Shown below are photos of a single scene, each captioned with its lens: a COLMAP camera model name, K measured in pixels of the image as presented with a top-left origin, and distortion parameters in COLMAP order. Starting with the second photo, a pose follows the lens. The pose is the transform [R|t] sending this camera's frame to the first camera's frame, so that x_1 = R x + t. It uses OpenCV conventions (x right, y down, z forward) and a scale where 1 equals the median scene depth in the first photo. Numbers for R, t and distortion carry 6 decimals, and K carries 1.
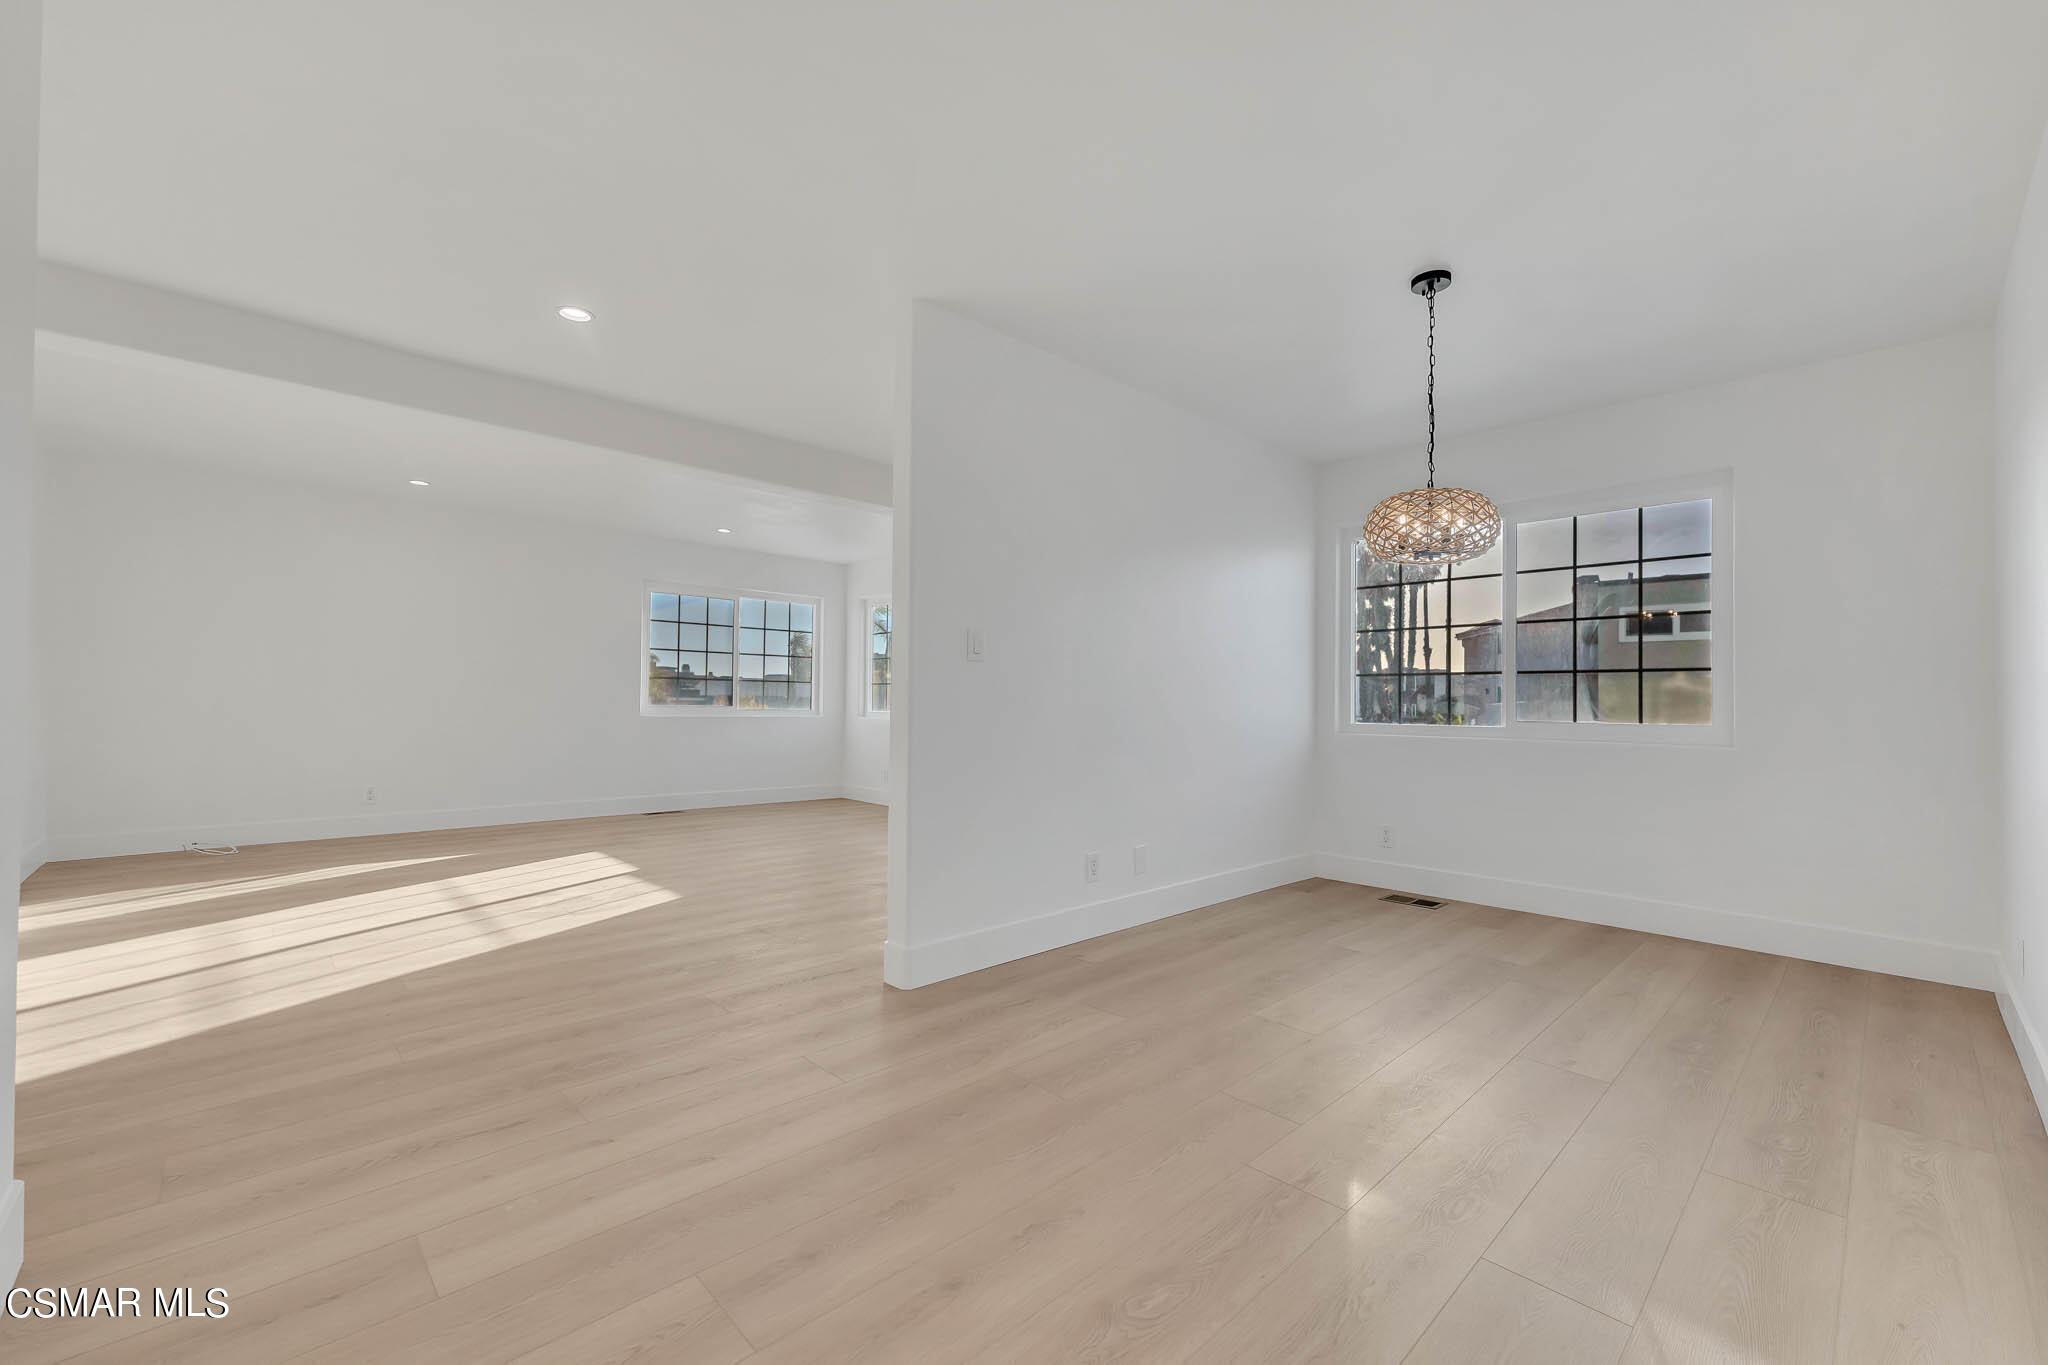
lens RADIAL K [[841.4, 0, 1032.4], [0, 841.4, 672.3], [0, 0, 1]] dist [0.002033, -0.001163]
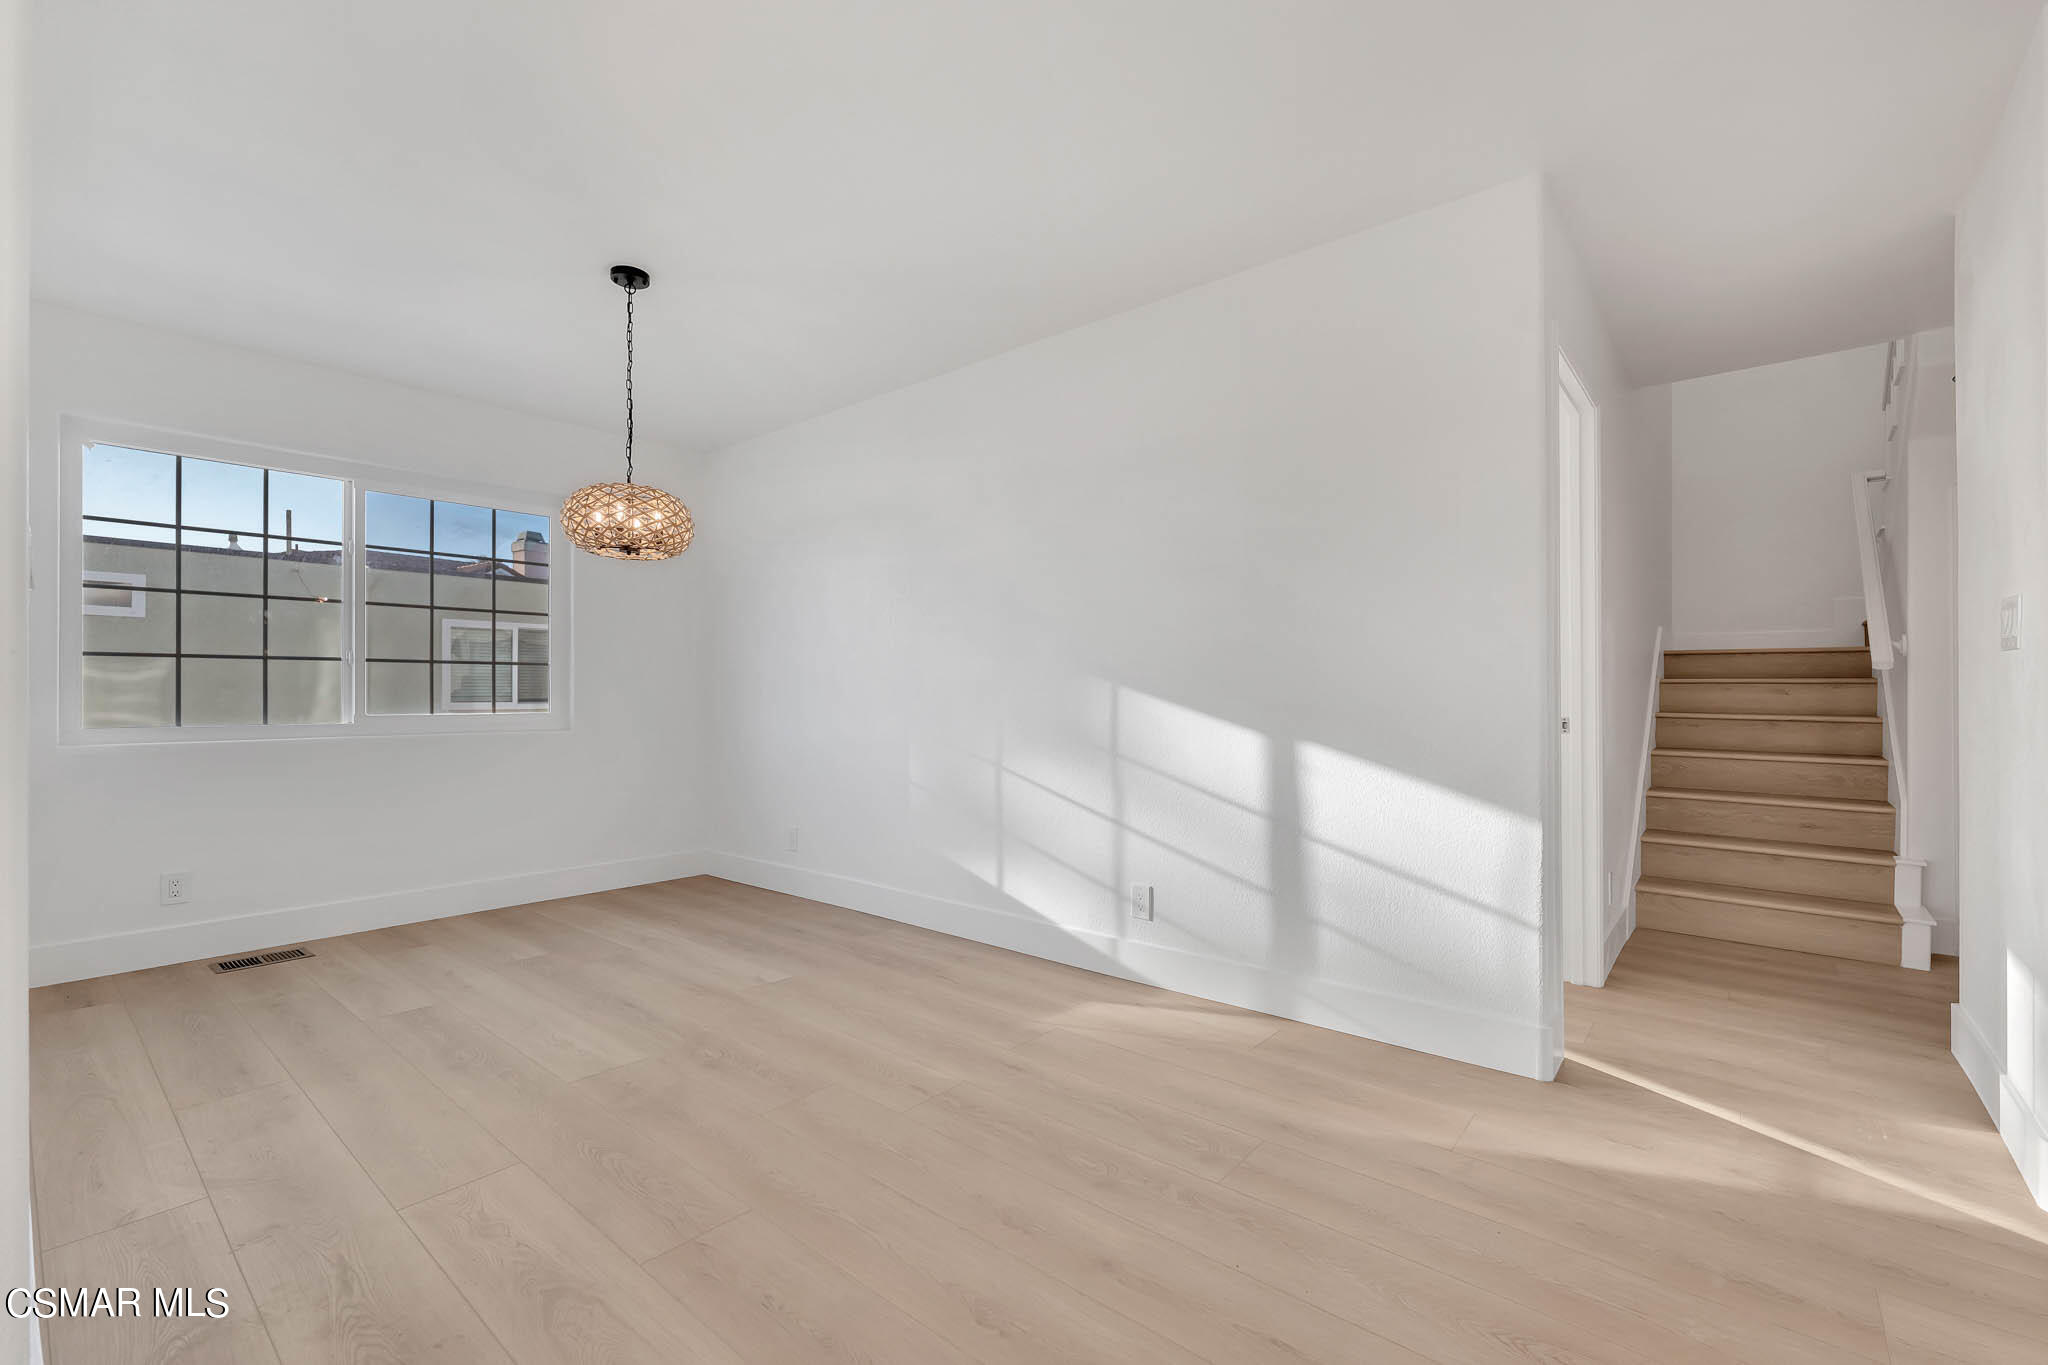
lens RADIAL K [[841.4, 0, 1038.1], [0, 841.4, 677.4], [0, 0, 1]] dist [0.002033, -0.001163]
pose [[-0.074254, 0.002455, 0.997236, -0.469525], [-0.027585, 0.999609, -0.004515, 0.002139], [-0.996858, -0.027844, -0.074157, 0.488145]]
